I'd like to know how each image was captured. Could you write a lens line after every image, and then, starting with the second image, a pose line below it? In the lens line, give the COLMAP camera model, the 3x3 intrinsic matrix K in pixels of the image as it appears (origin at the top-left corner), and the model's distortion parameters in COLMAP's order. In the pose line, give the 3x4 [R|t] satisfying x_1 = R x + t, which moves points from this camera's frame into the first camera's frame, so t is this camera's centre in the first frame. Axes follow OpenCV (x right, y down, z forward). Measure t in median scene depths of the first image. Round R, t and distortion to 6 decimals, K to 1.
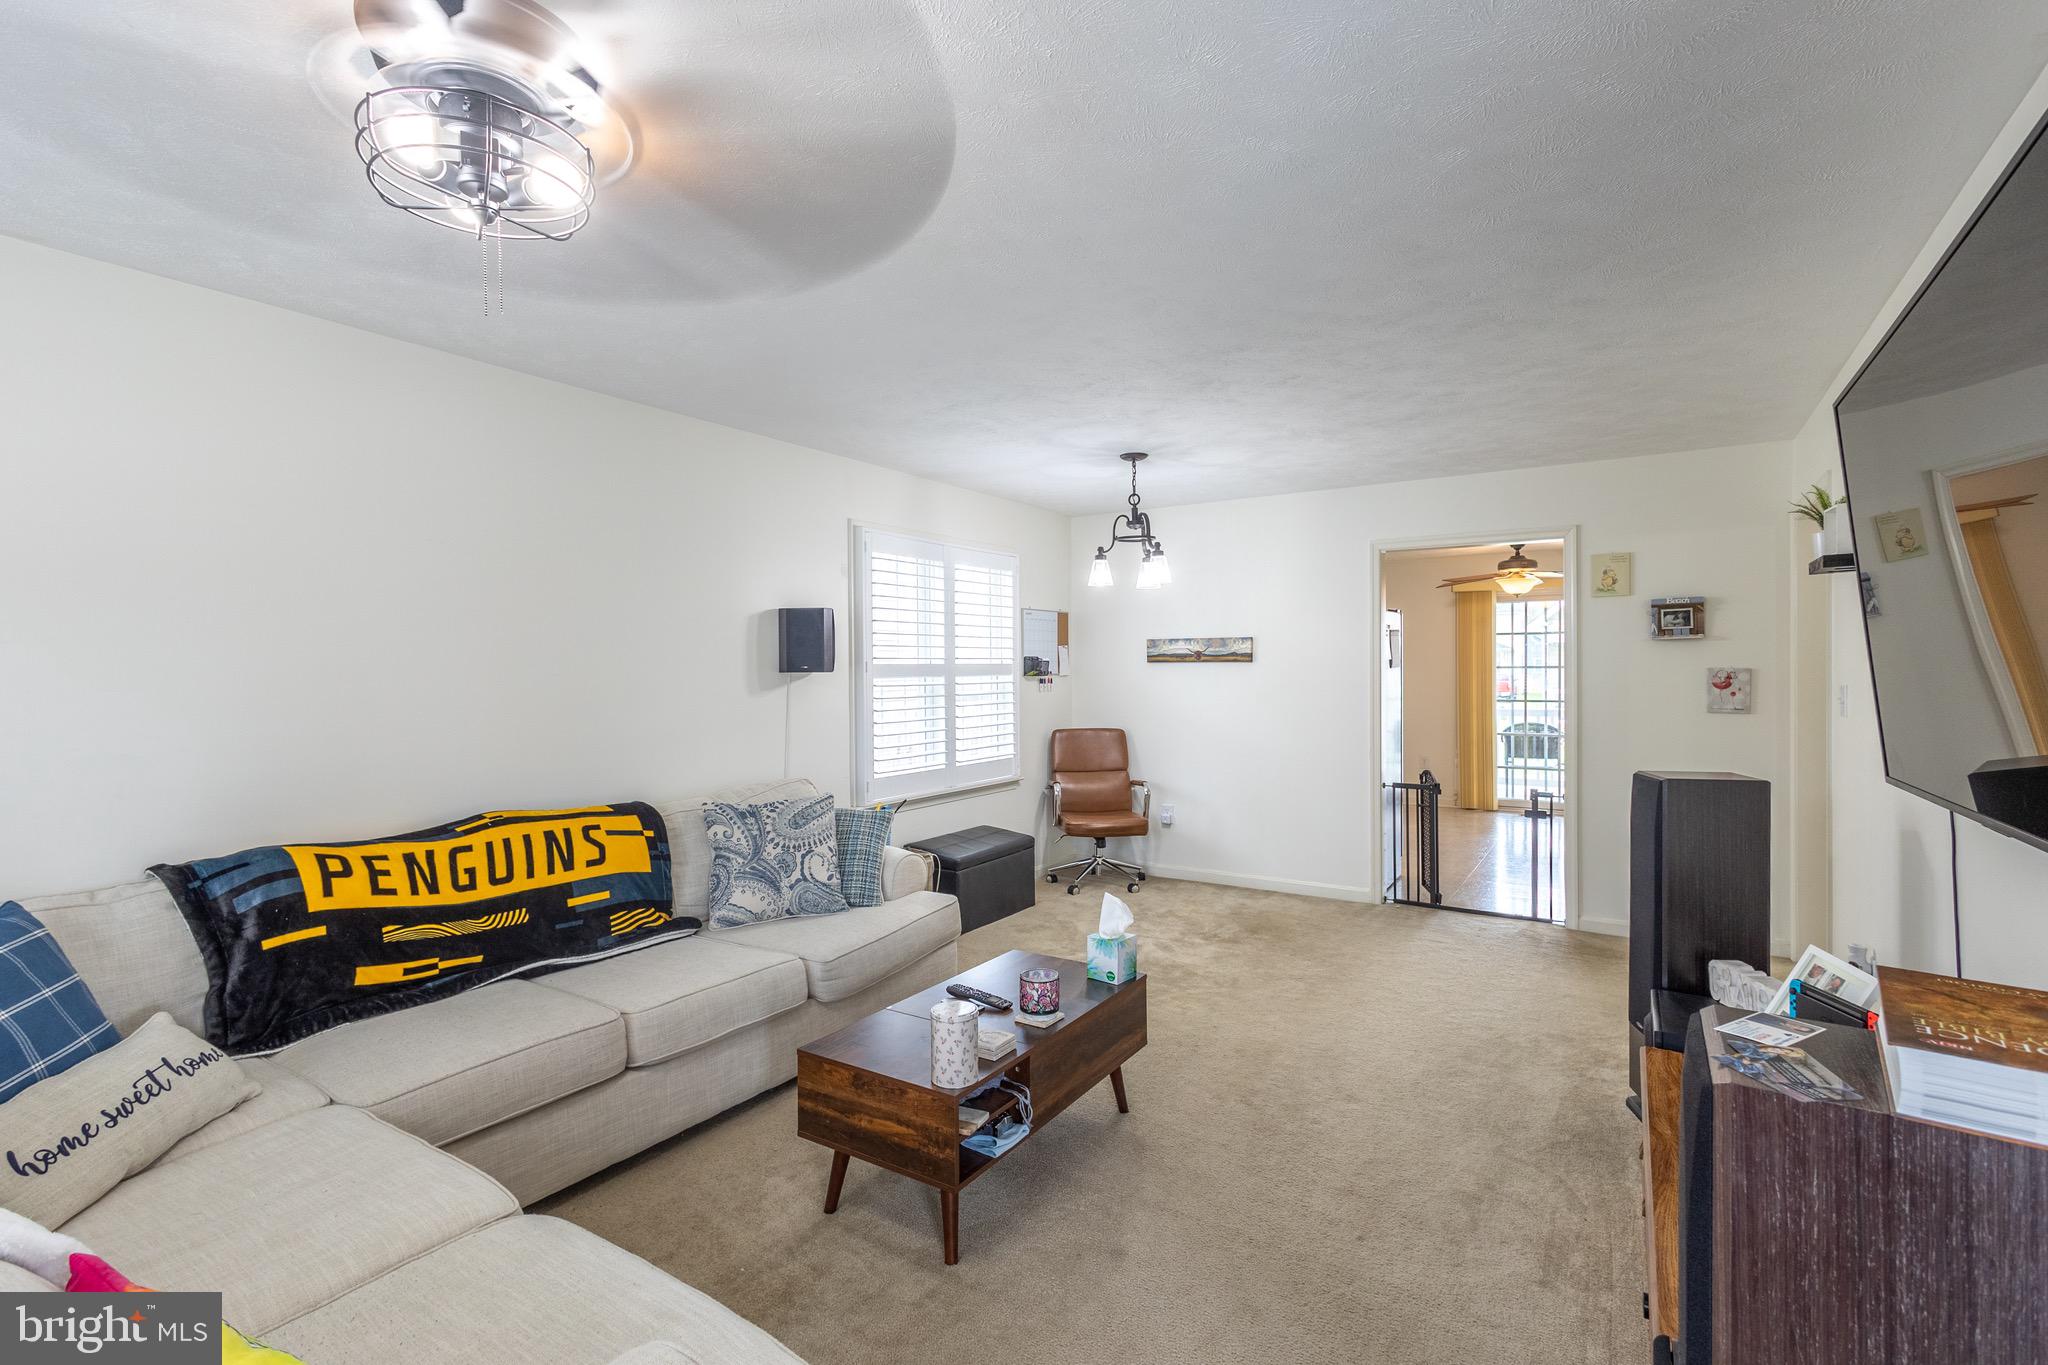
lens RADIAL K [[935.6, 0, 1019.9], [0, 935.6, 674.6], [0, 0, 1]] dist [0.004752, -0.000074]
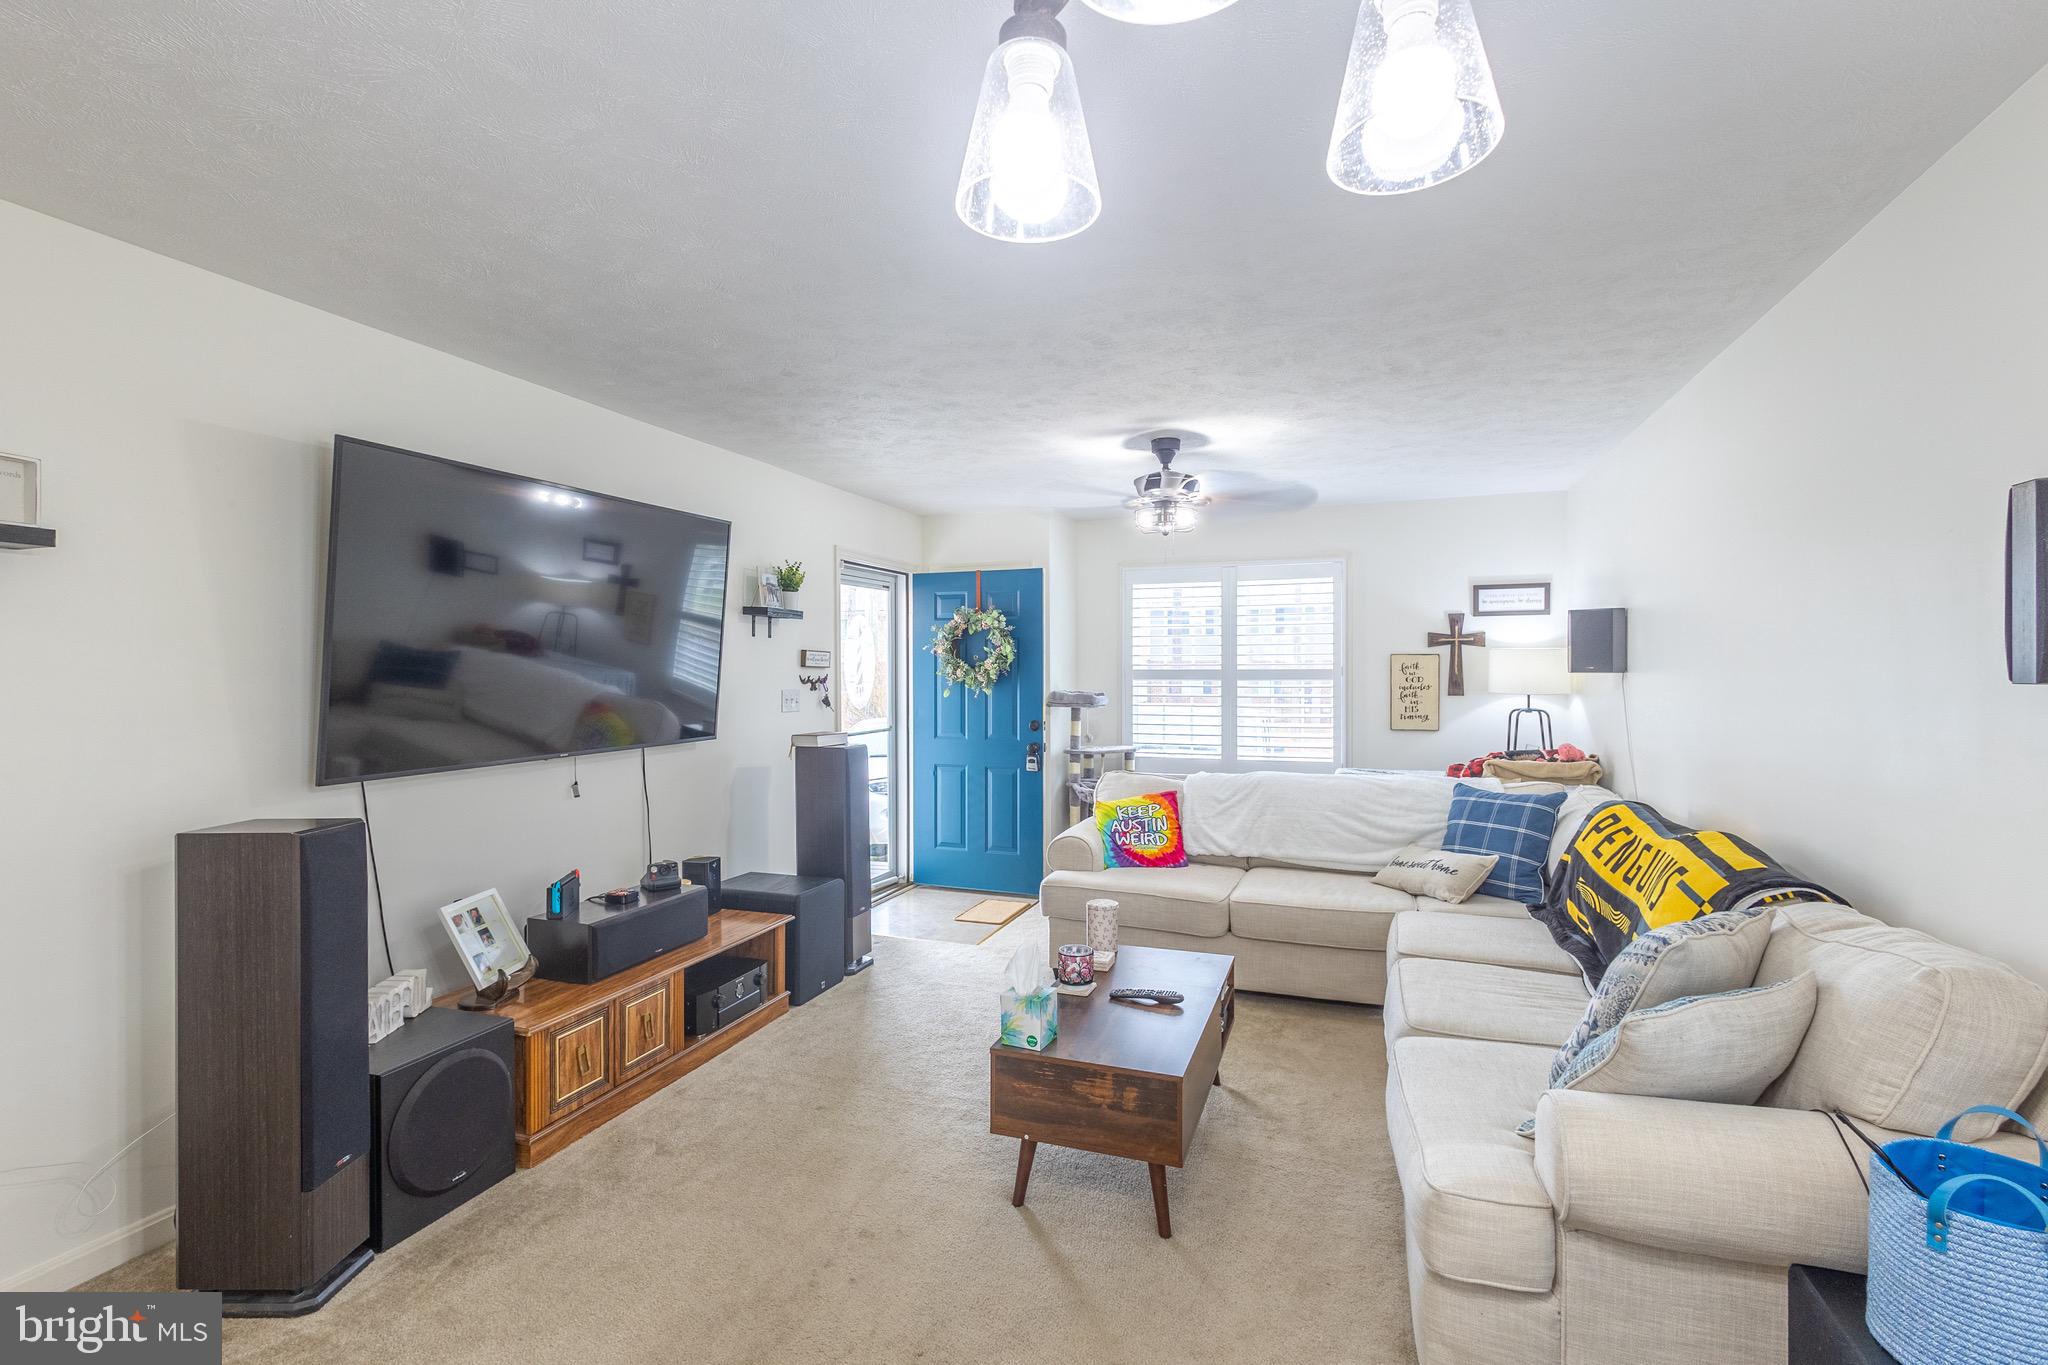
lens RADIAL K [[935.6, 0, 1019.9], [0, 935.6, 674.6], [0, 0, 1]] dist [0.004752, -0.000074]
pose [[-0.971979, 0.003198, -0.235047, 0.284036], [0.000131, 0.999915, 0.013064, -0.012328], [0.235069, 0.012667, -0.971896, 1.721985]]
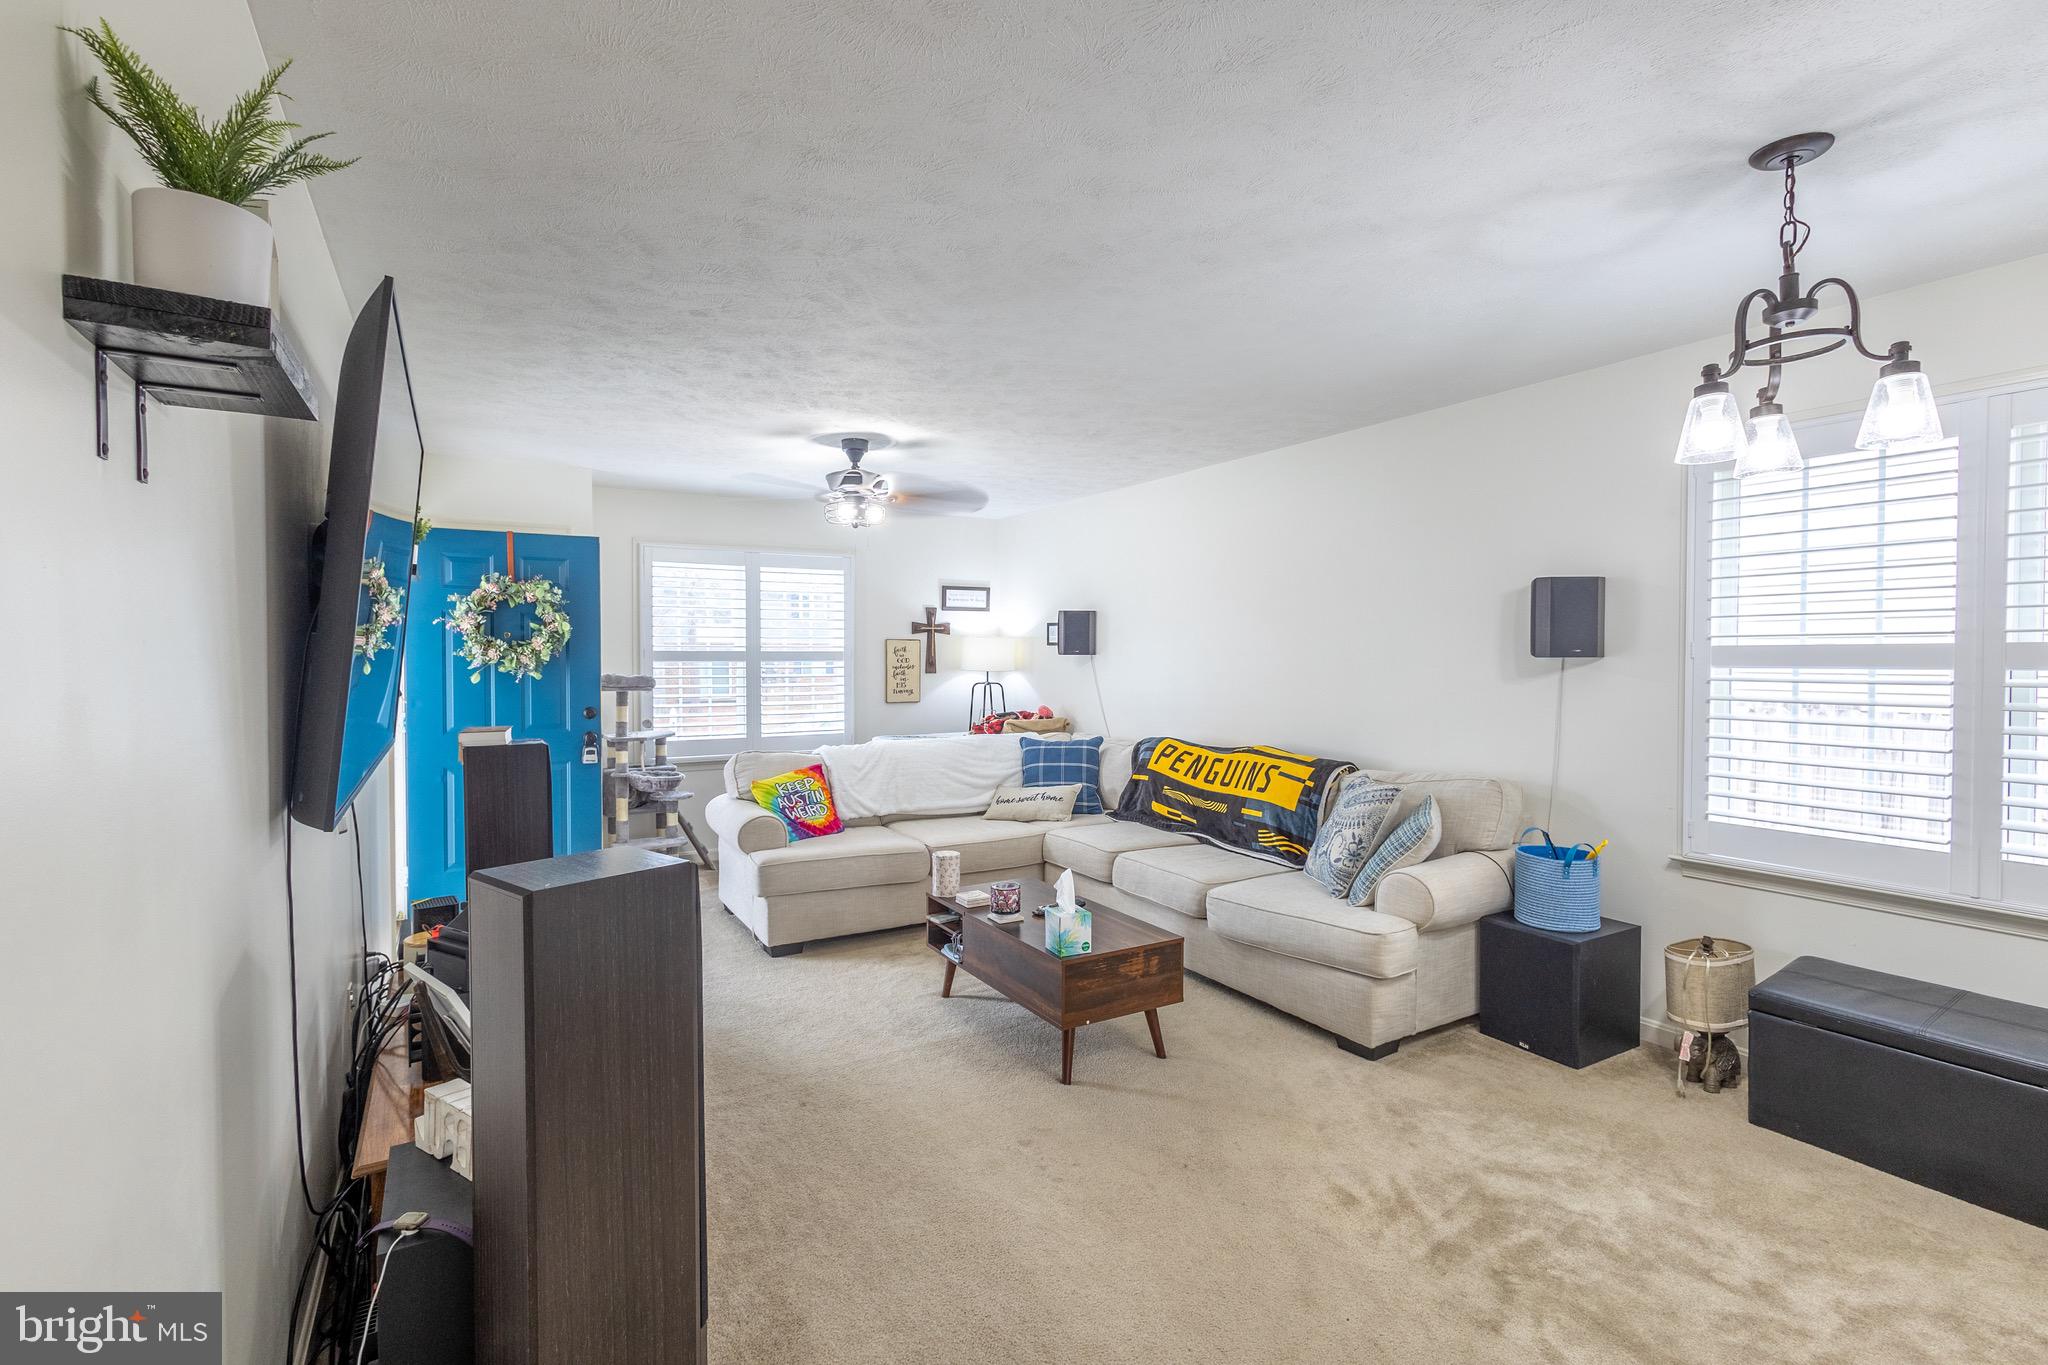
lens RADIAL K [[935.6, 0, 1019.9], [0, 935.6, 674.6], [0, 0, 1]] dist [0.004752, -0.000074]
pose [[-0.434554, 0.018977, -0.900446, 0.999892], [-0.010261, 0.999609, 0.026019, -0.005492], [0.900588, 0.020546, -0.434189, 1.325143]]
